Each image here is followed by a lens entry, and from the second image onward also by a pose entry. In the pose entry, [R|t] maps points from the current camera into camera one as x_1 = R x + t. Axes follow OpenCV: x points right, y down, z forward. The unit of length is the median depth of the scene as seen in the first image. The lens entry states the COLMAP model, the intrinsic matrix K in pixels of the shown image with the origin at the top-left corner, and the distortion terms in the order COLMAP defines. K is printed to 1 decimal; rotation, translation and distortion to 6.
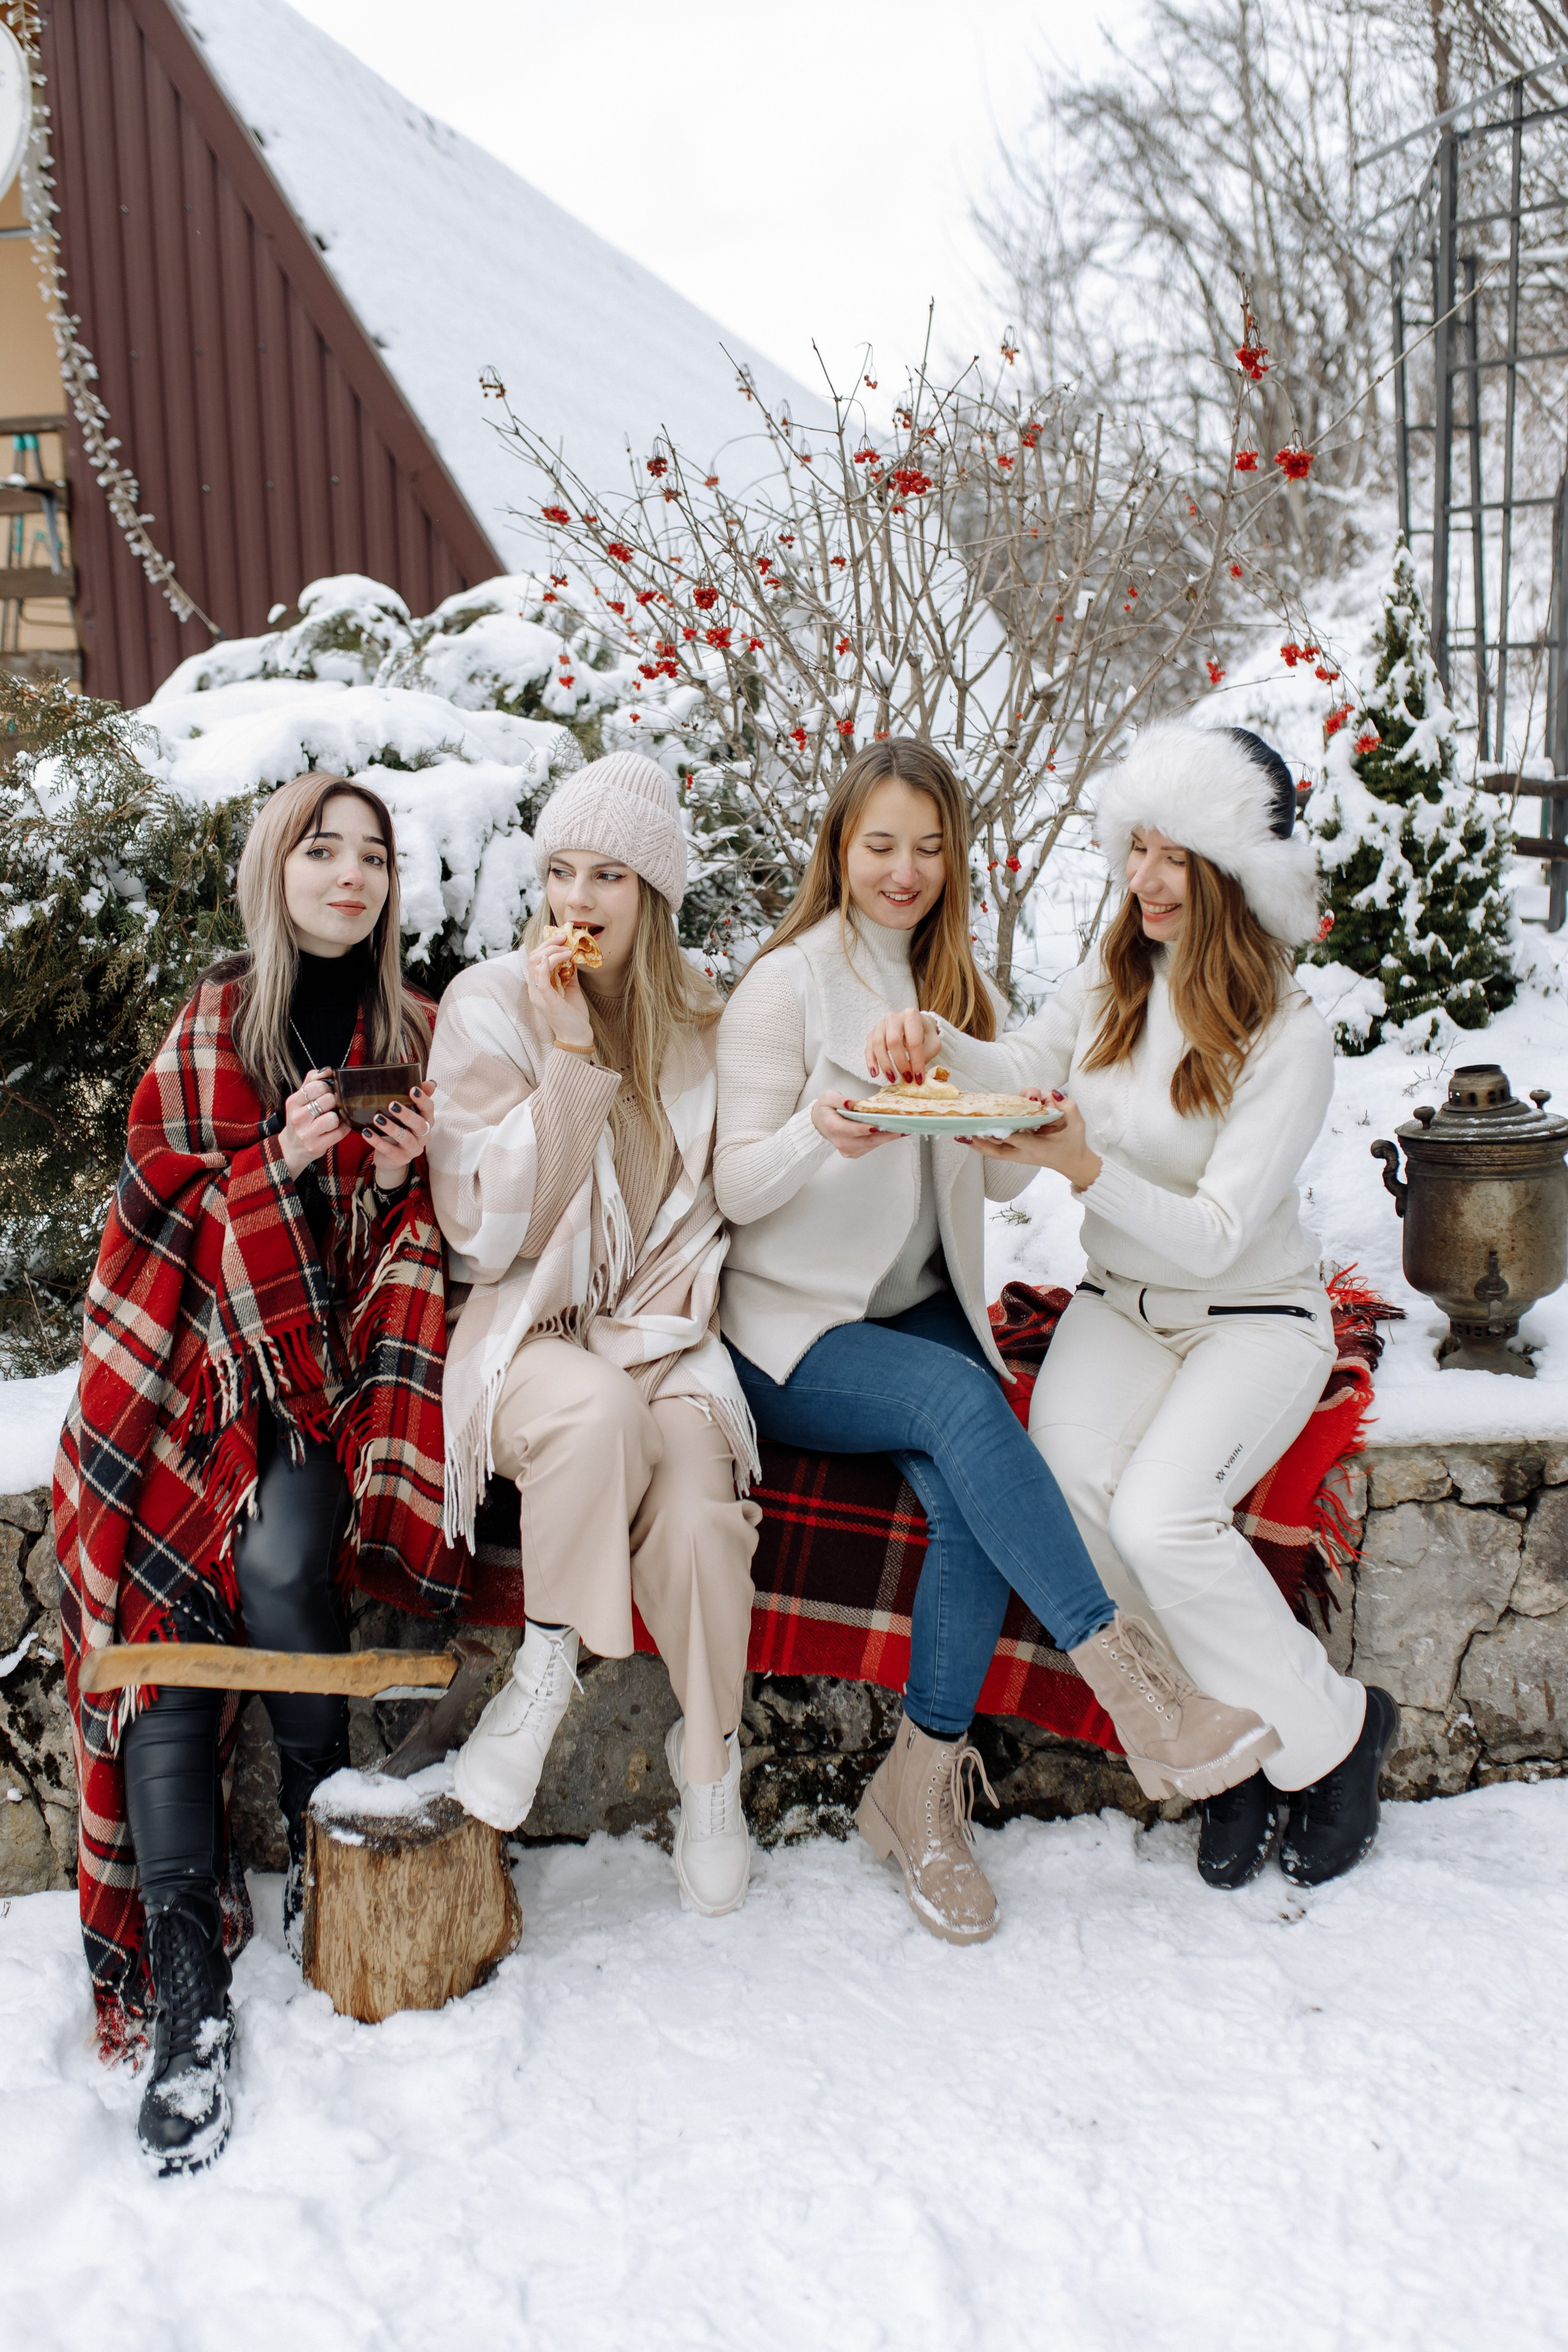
lens RADIAL K [[2241.8, 0, 801.0], [0, 2241.8, 1187.4], [0, 0, 1]] dist [-0.024612, -0.004756]
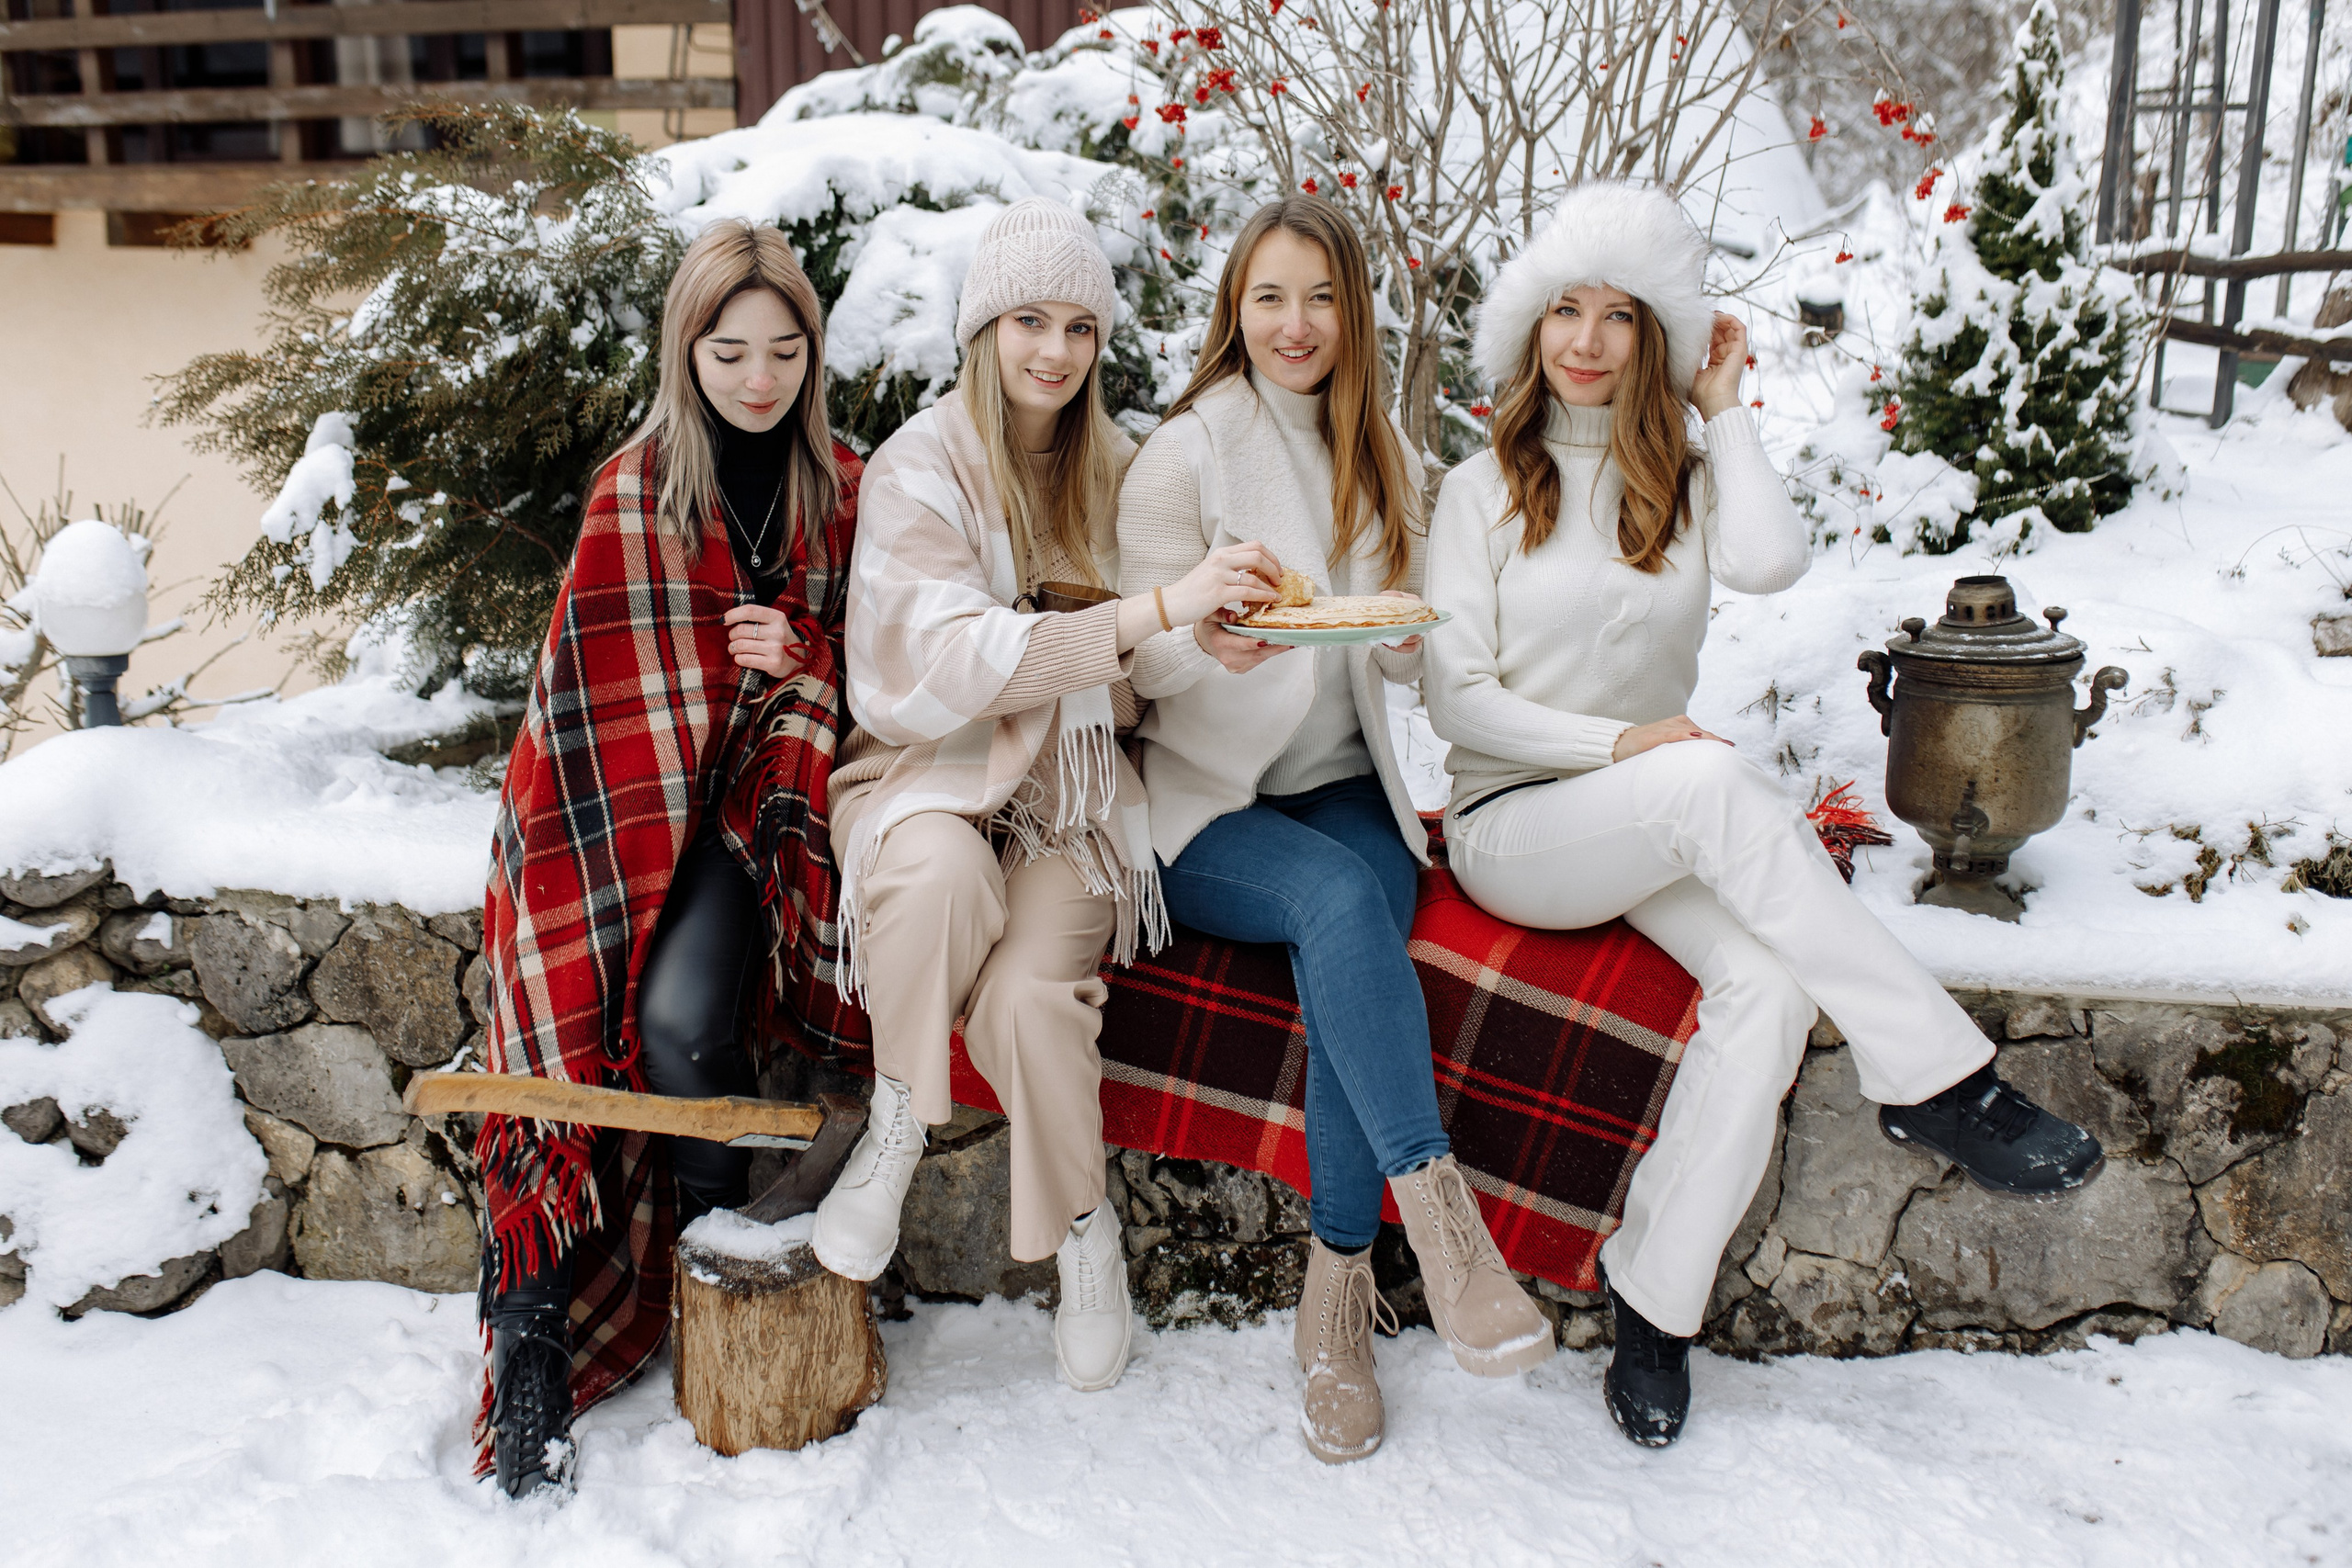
lens RADIAL K [[2251.1, 0, 1170.1], [0, 2251.1, 791.1], [0, 0, 1]] dist [-0.026761, -0.002872]
pose [[0.983025, 0.072645, -0.168478, 0.138037], [-0.060822, 0.995379, 0.074311, -0.015320], [0.173097, -0.062803, 0.982900, 0.038588]]
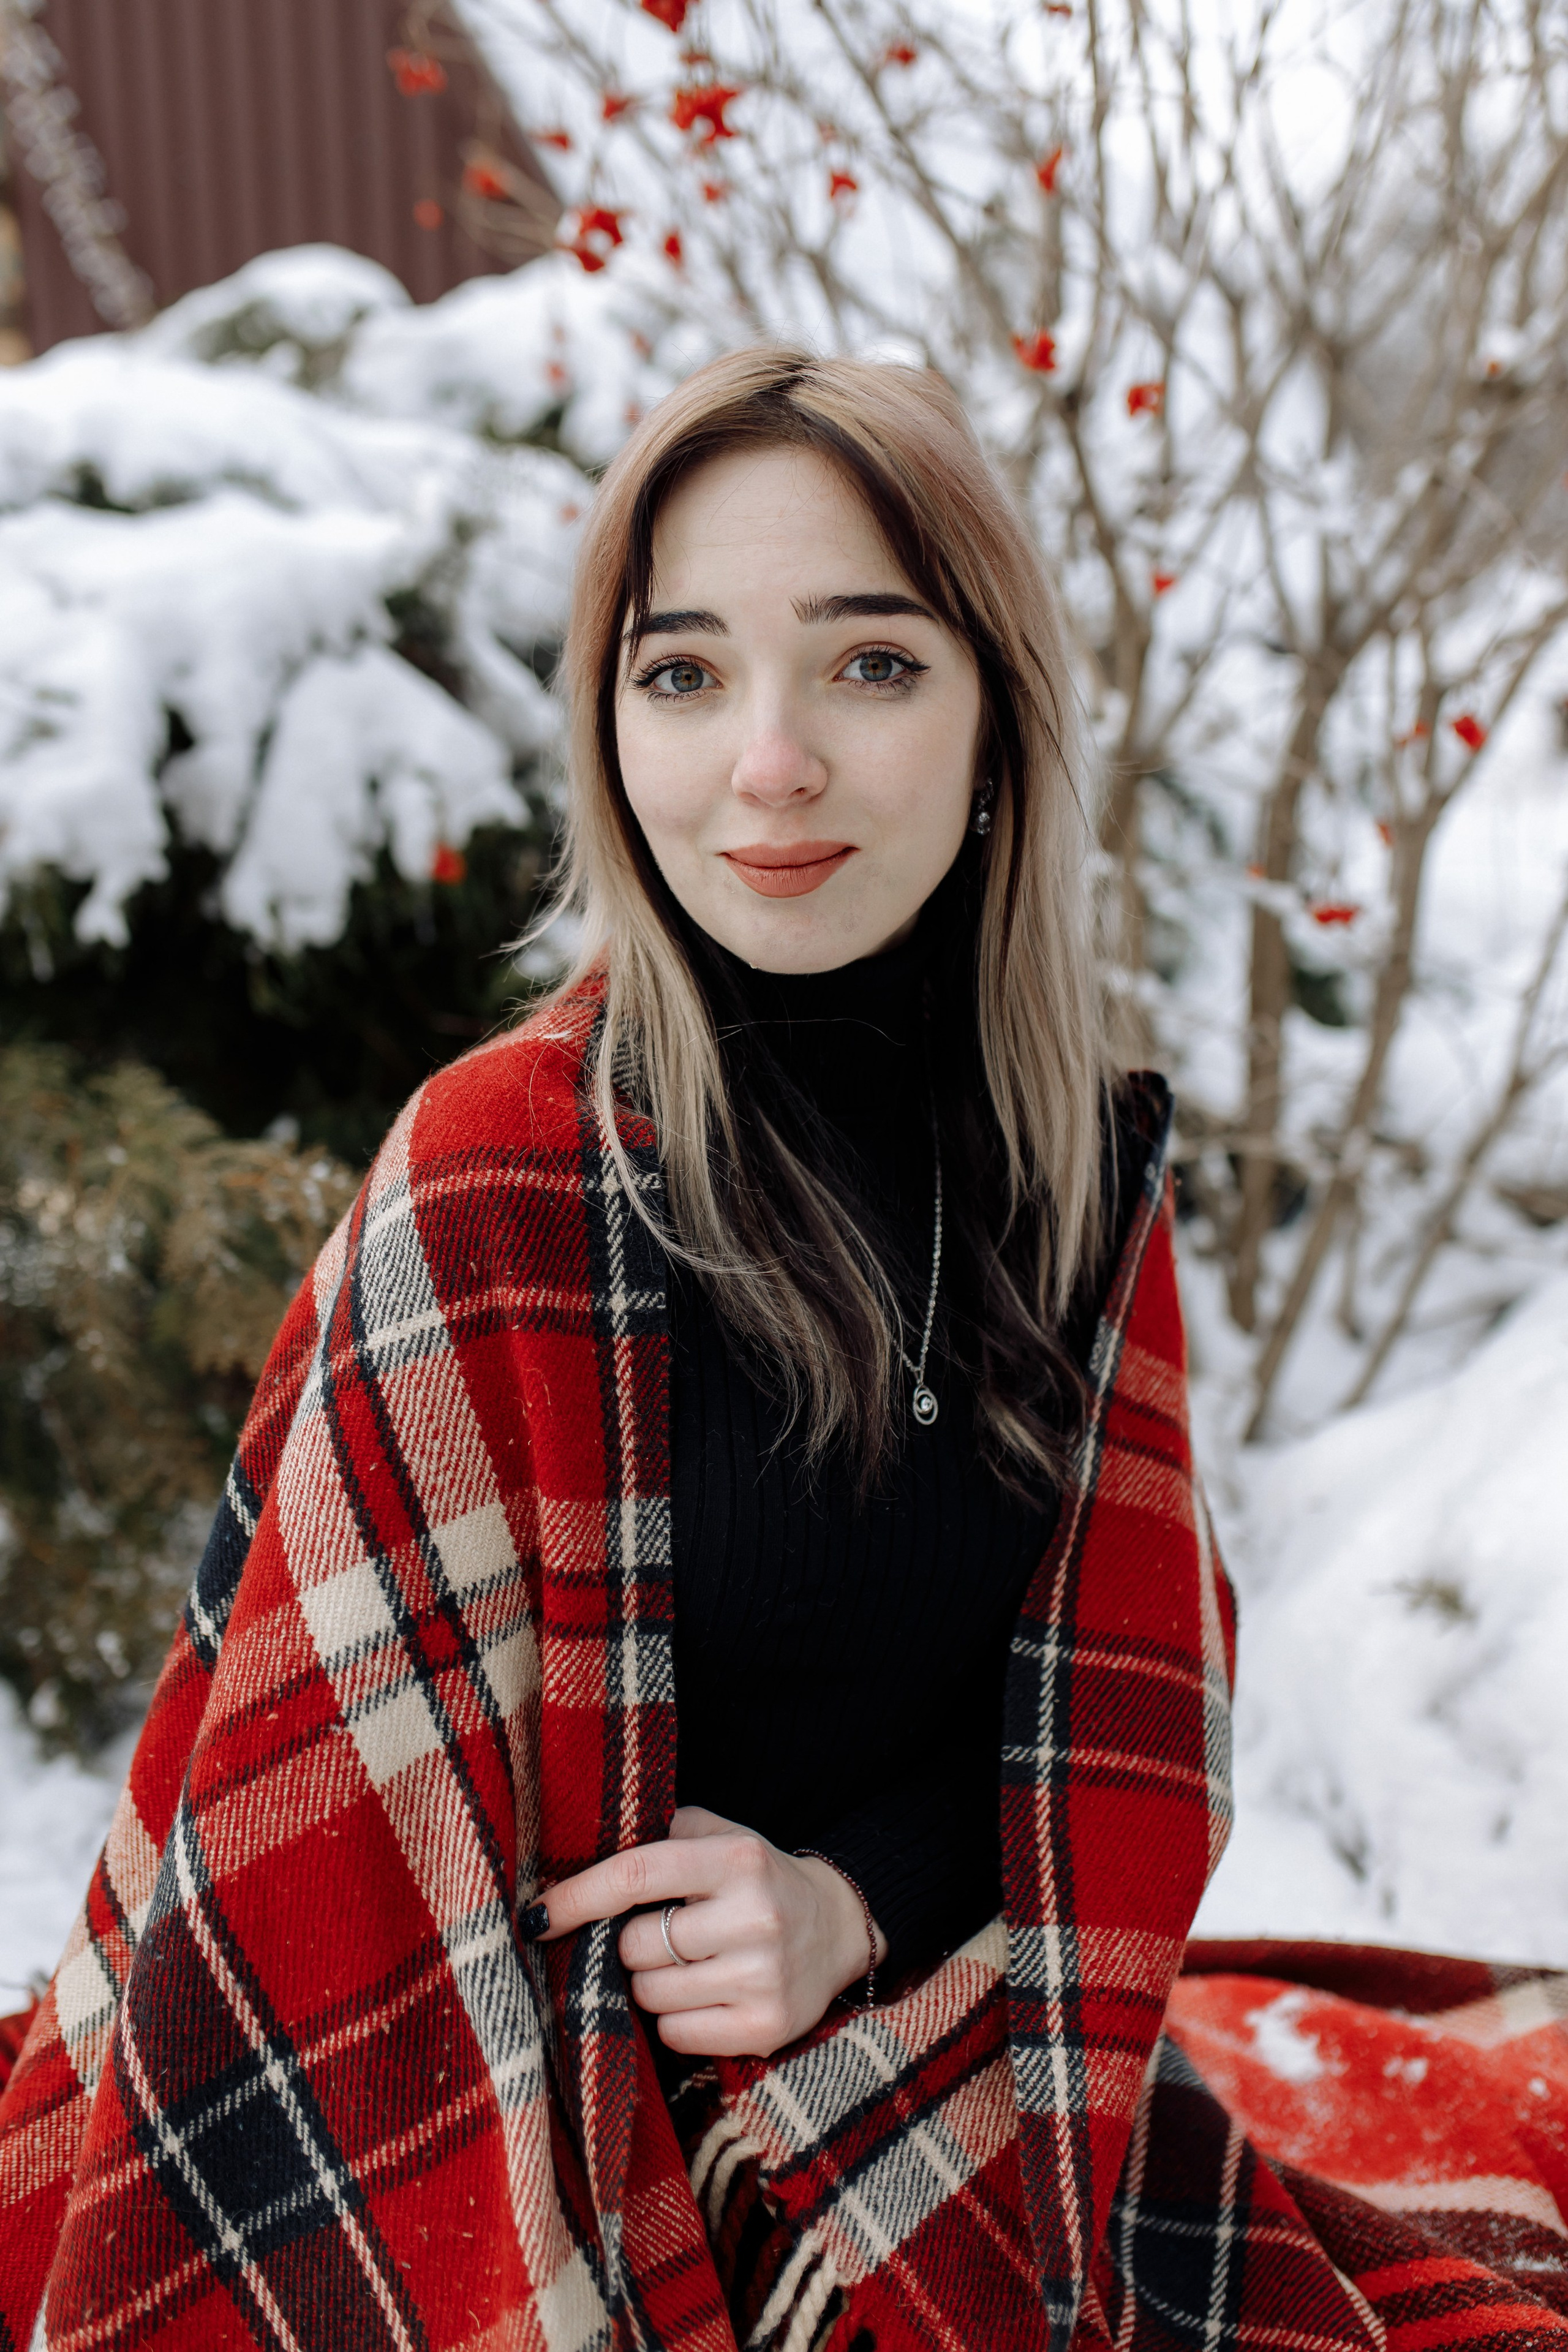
lens RADIAL K [[2222.0, 0, 790.7], [0, 2222.0, 1168.9], [0, 0, 1]] dist [0.073482, -0.210427]
pose [[0.990673, 0.034920, -0.131708, 0.035535], [-0.028109, 0.998187, 0.053224, -0.099609], [0.133328, -0.049026, 0.989859, 0.688326]]
